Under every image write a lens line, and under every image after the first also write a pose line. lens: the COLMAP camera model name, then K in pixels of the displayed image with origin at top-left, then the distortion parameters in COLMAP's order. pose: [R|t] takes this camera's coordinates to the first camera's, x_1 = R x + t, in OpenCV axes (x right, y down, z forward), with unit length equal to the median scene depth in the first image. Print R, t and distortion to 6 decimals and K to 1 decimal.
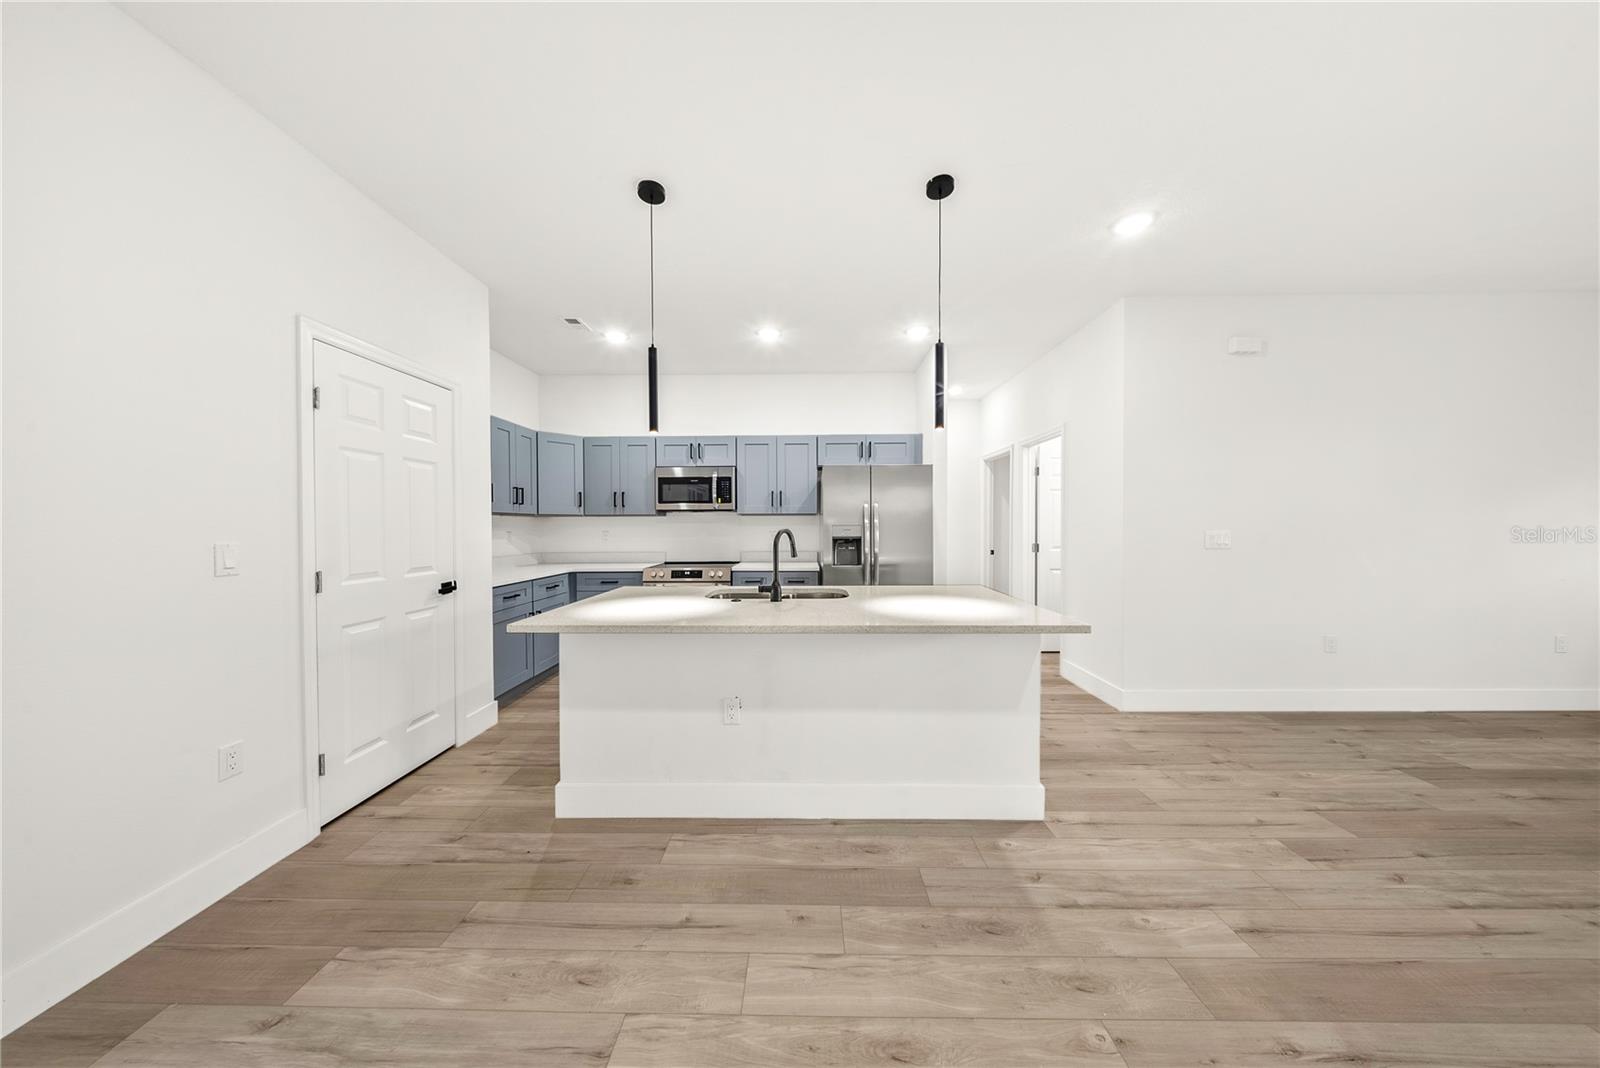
lens RADIAL K [[488.5, 0, 796.4], [0, 488.5, 530.5], [0, 0, 1]] dist [0.000007, -0.000020]
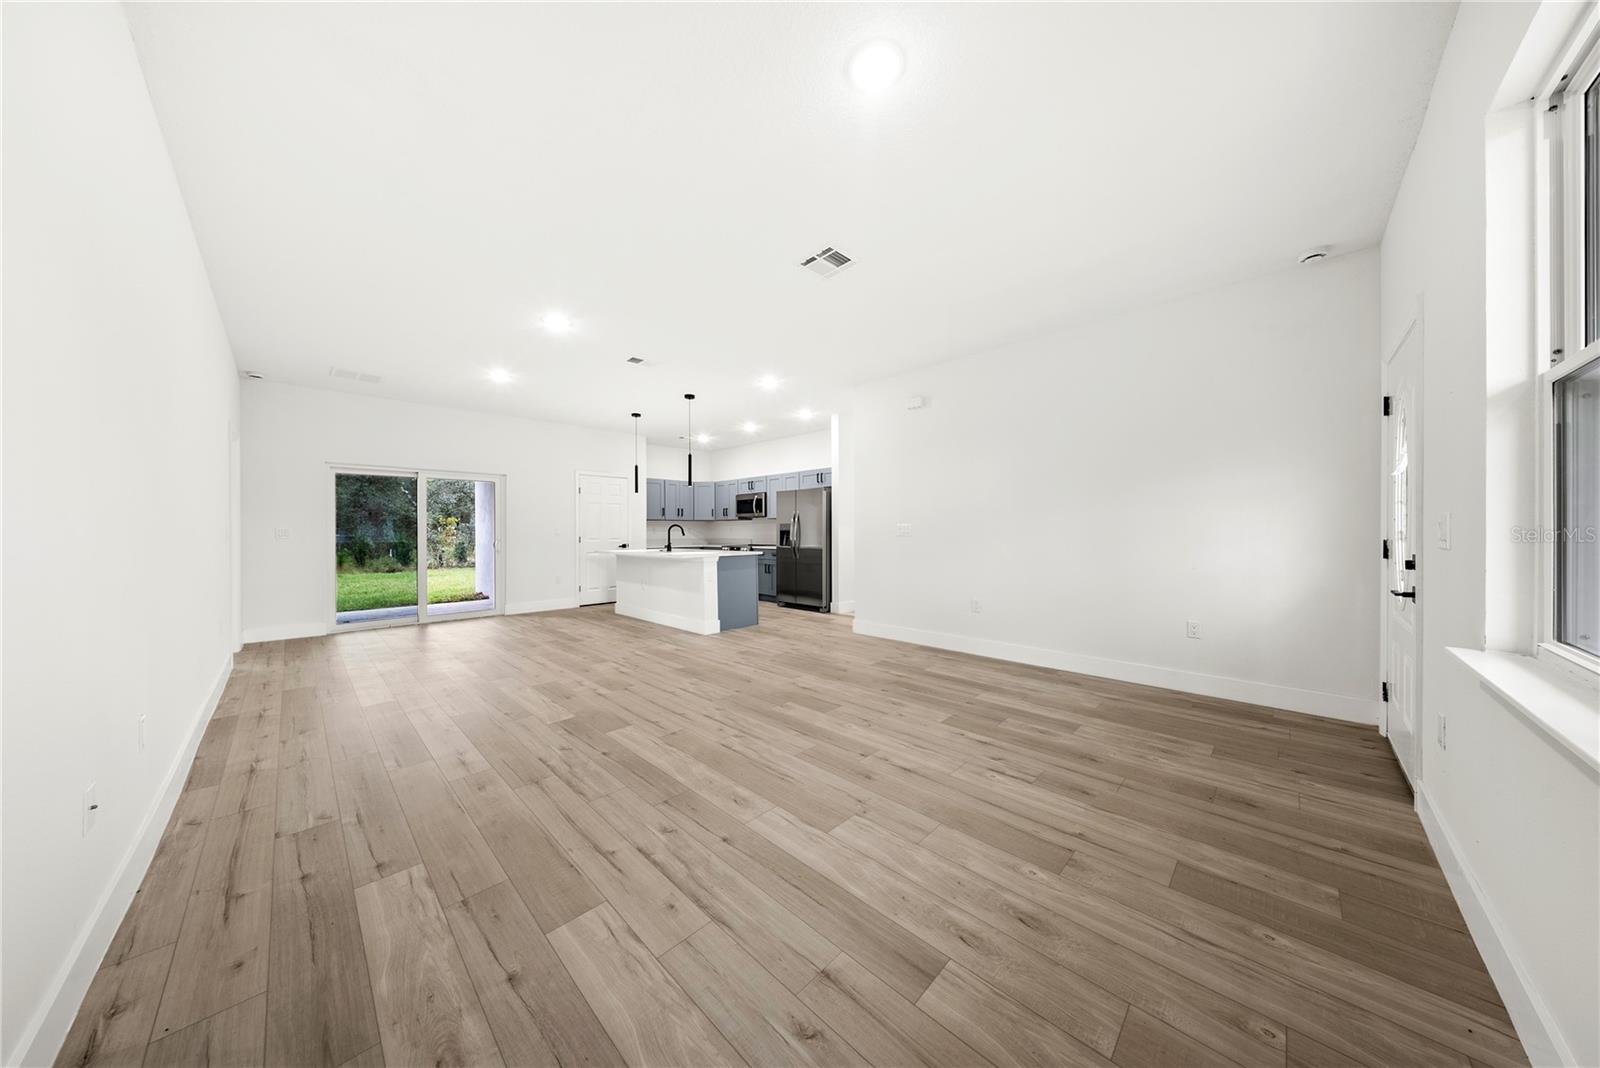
lens RADIAL K [[488.5, 0, 796.4], [0, 488.5, 530.5], [0, 0, 1]] dist [0.000007, -0.000020]
pose [[0.729493, 0.000022, -0.683988, 1.798942], [-0.008788, 0.999918, -0.009341, 0.040493], [0.683932, 0.012825, 0.729433, -0.379905]]
